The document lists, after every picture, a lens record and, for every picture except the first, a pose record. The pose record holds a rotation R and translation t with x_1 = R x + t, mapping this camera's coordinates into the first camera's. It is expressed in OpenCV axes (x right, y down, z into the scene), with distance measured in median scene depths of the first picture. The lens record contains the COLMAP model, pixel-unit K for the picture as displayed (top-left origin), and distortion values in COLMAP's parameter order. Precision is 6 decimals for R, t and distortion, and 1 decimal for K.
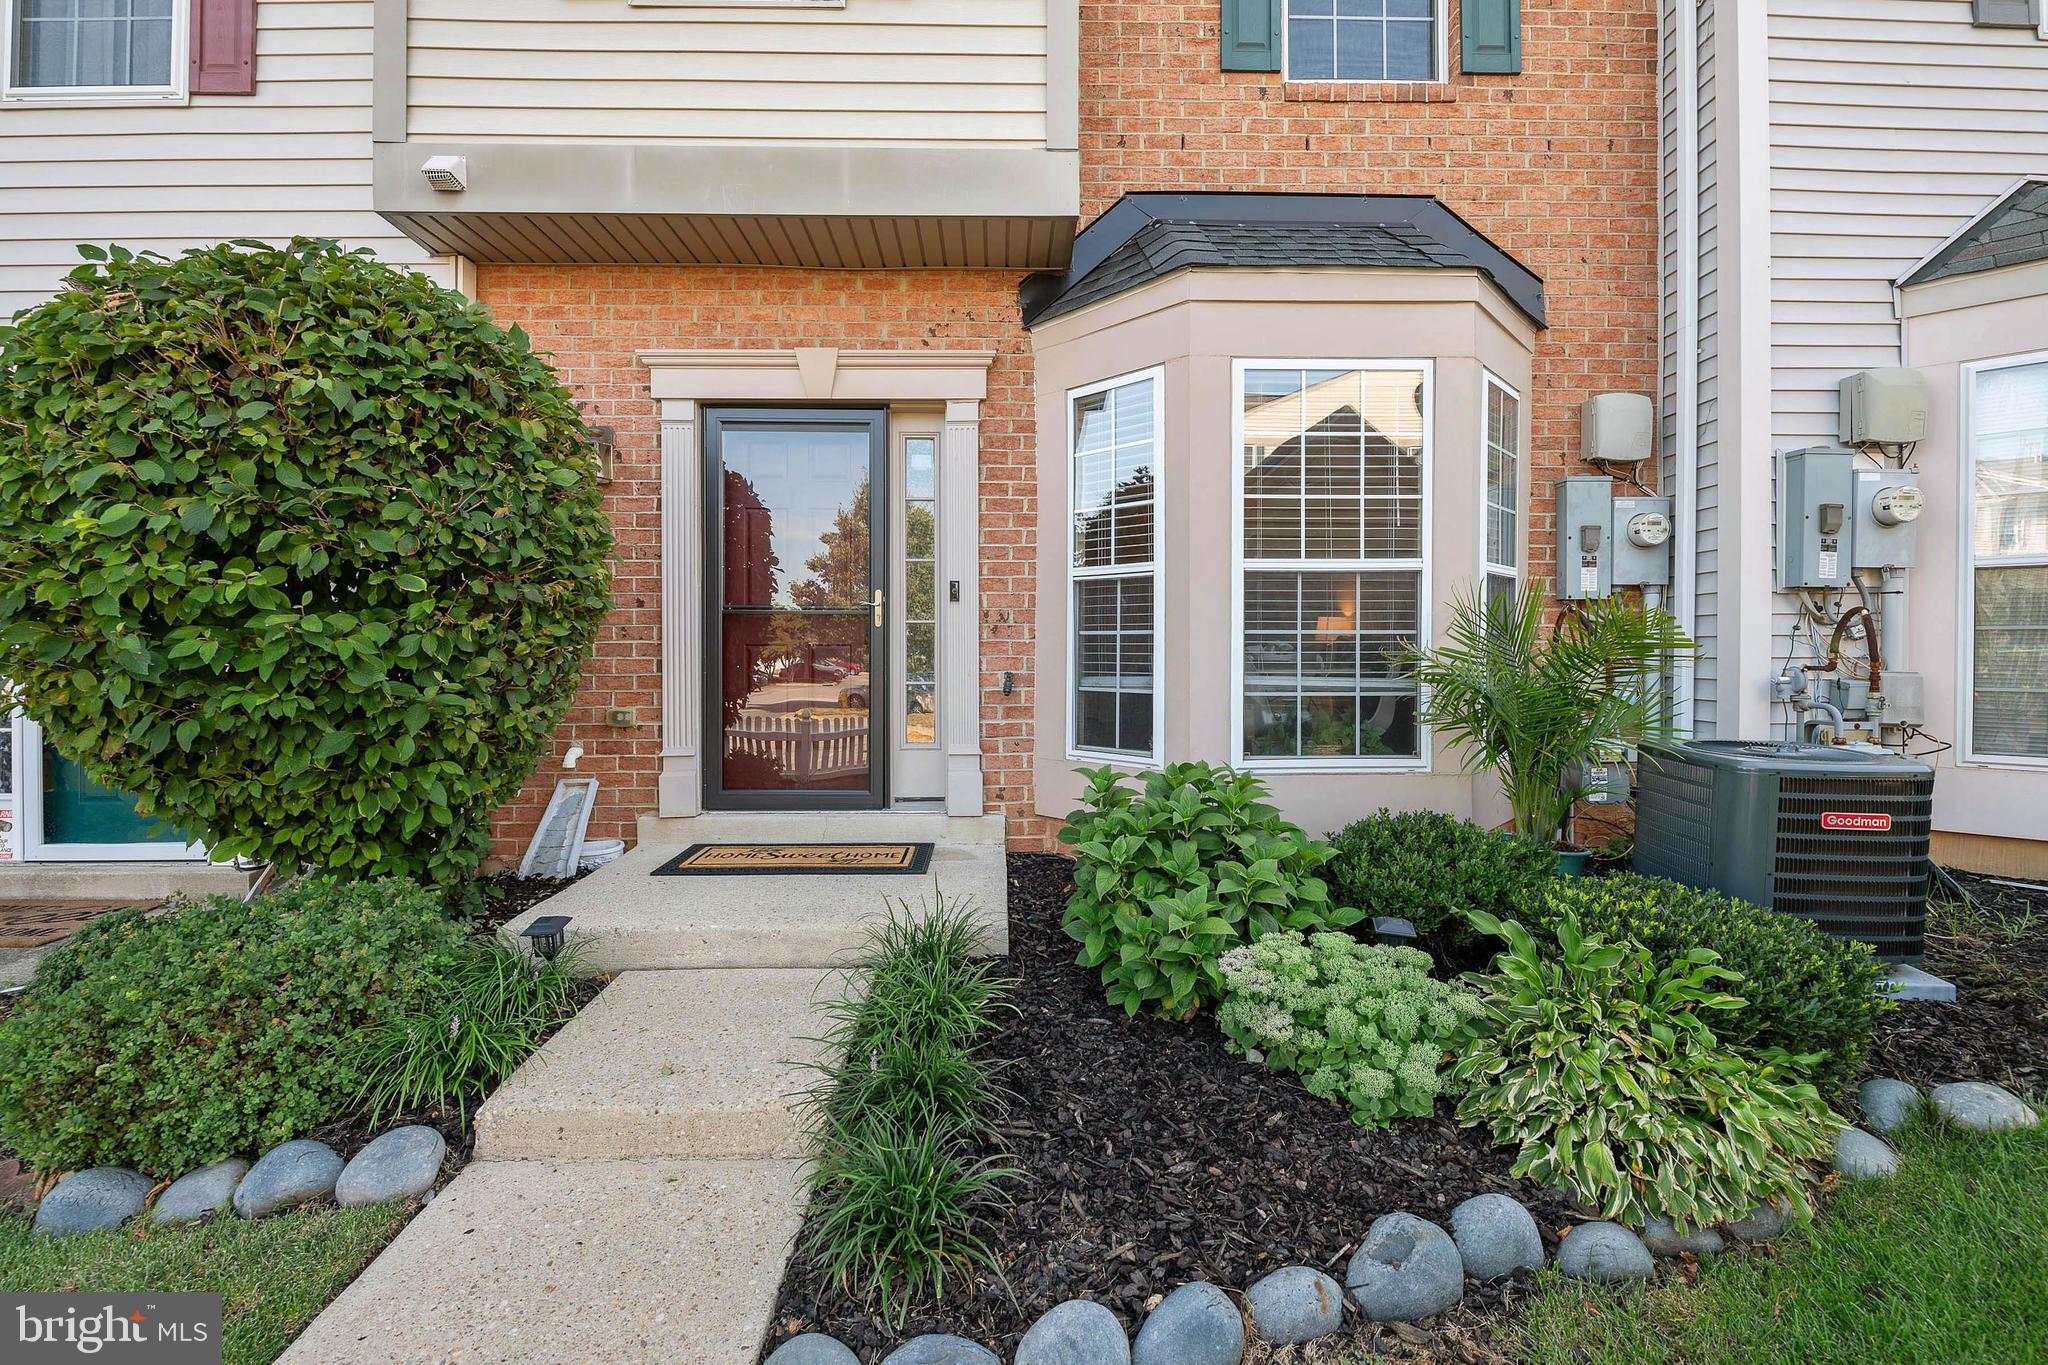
lens RADIAL K [[884.6, 0, 1019.0], [0, 884.6, 663.0], [0, 0, 1]] dist [0.002723, -0.006063]
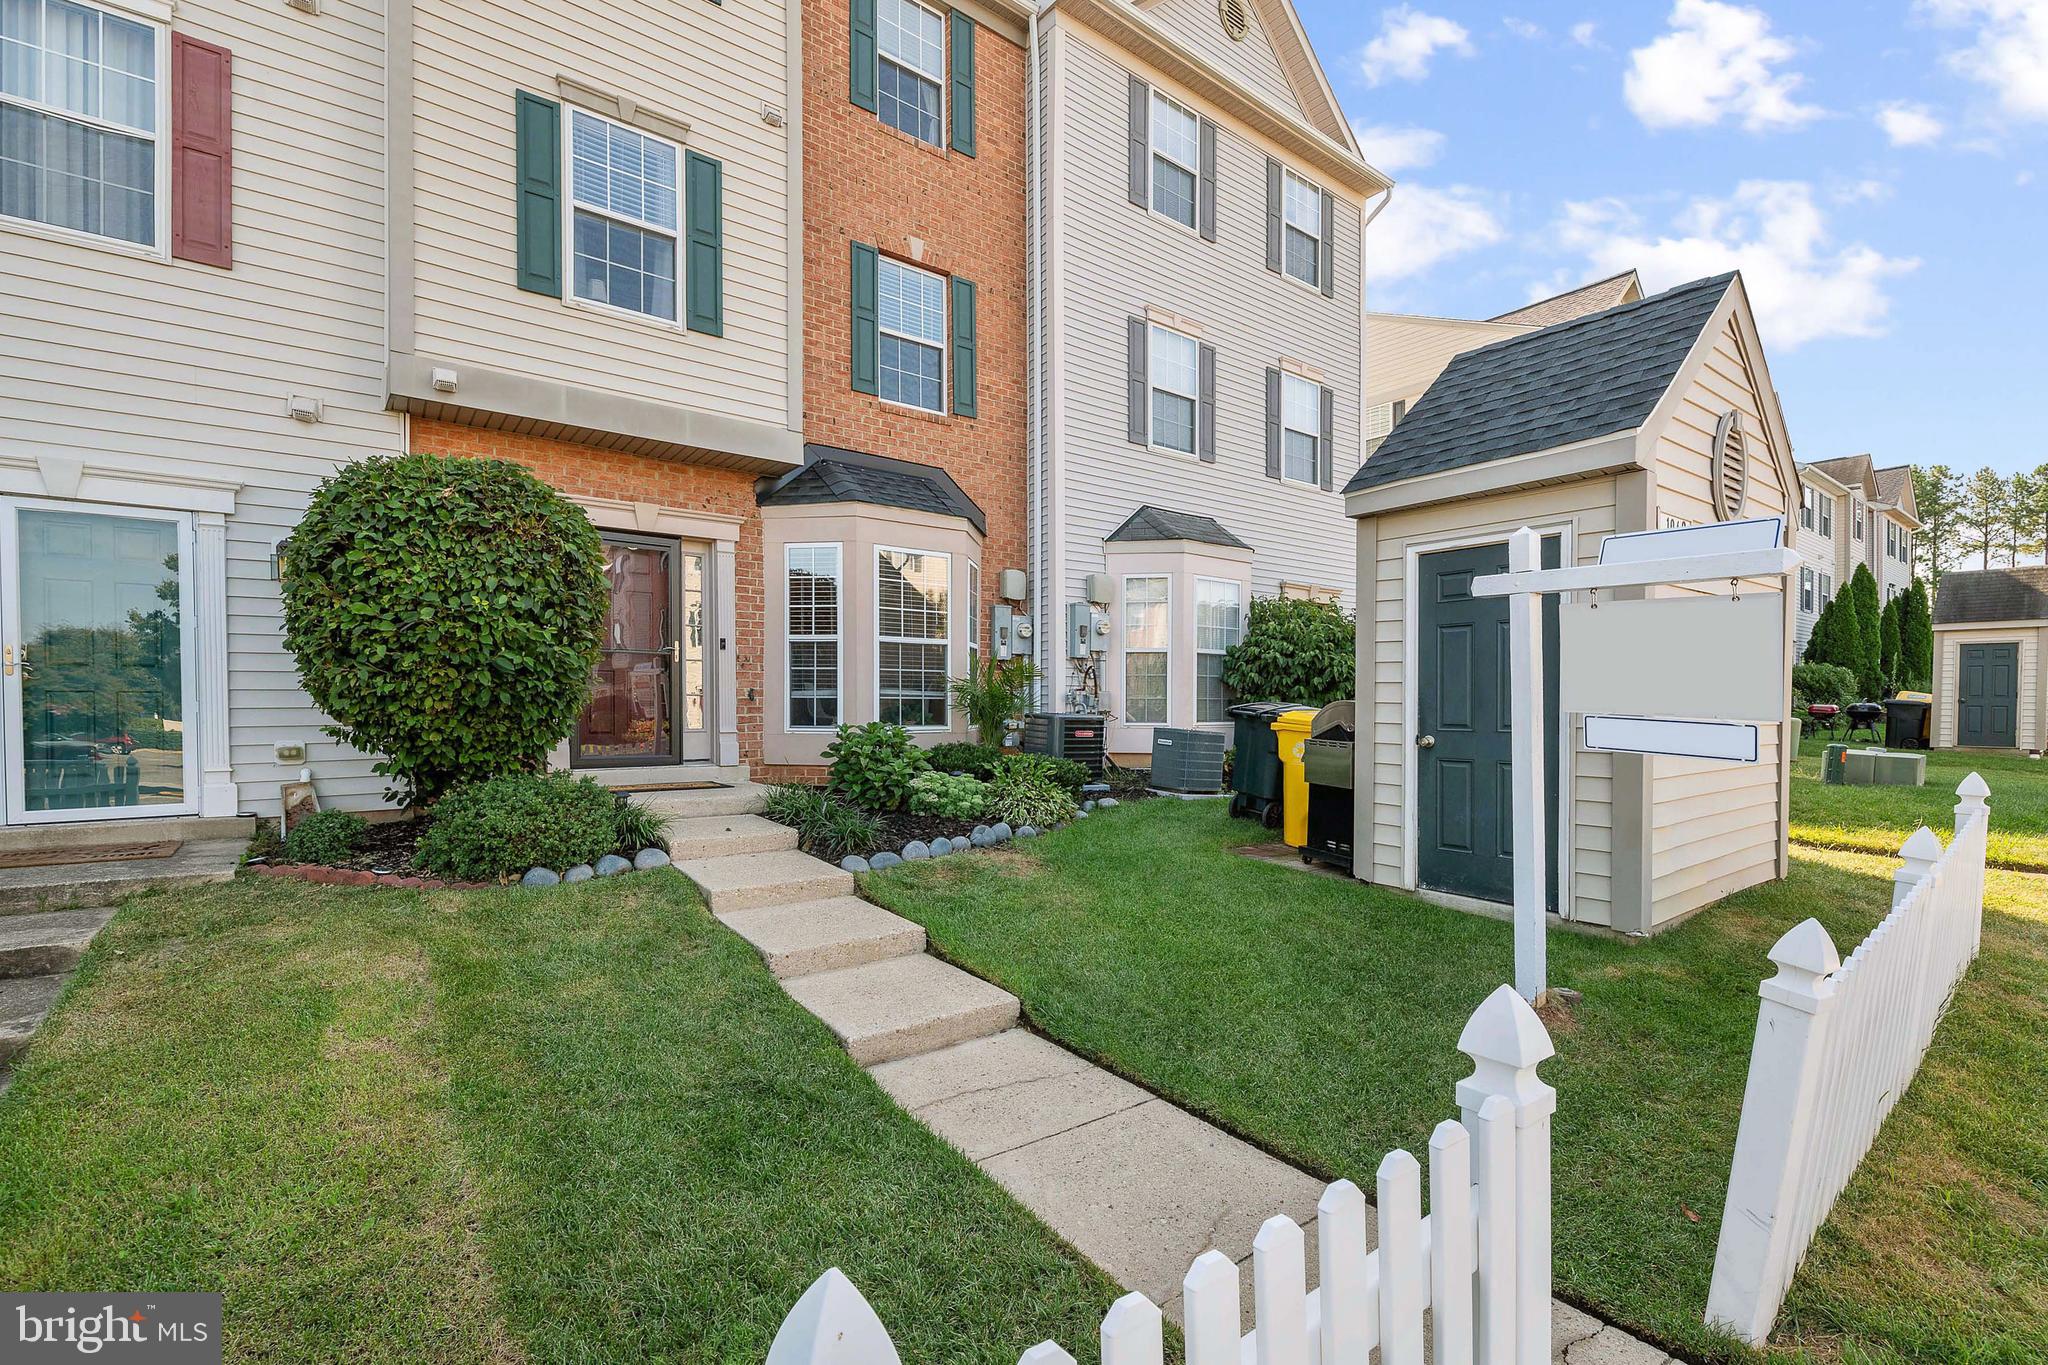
lens RADIAL K [[884.6, 0, 1019.0], [0, 884.6, 663.0], [0, 0, 1]] dist [0.002723, -0.006063]
pose [[0.805637, 0.031224, 0.591586, -0.696093], [0.004327, 0.998273, -0.058582, 0.072608], [-0.592394, 0.049756, 0.804111, -0.884954]]
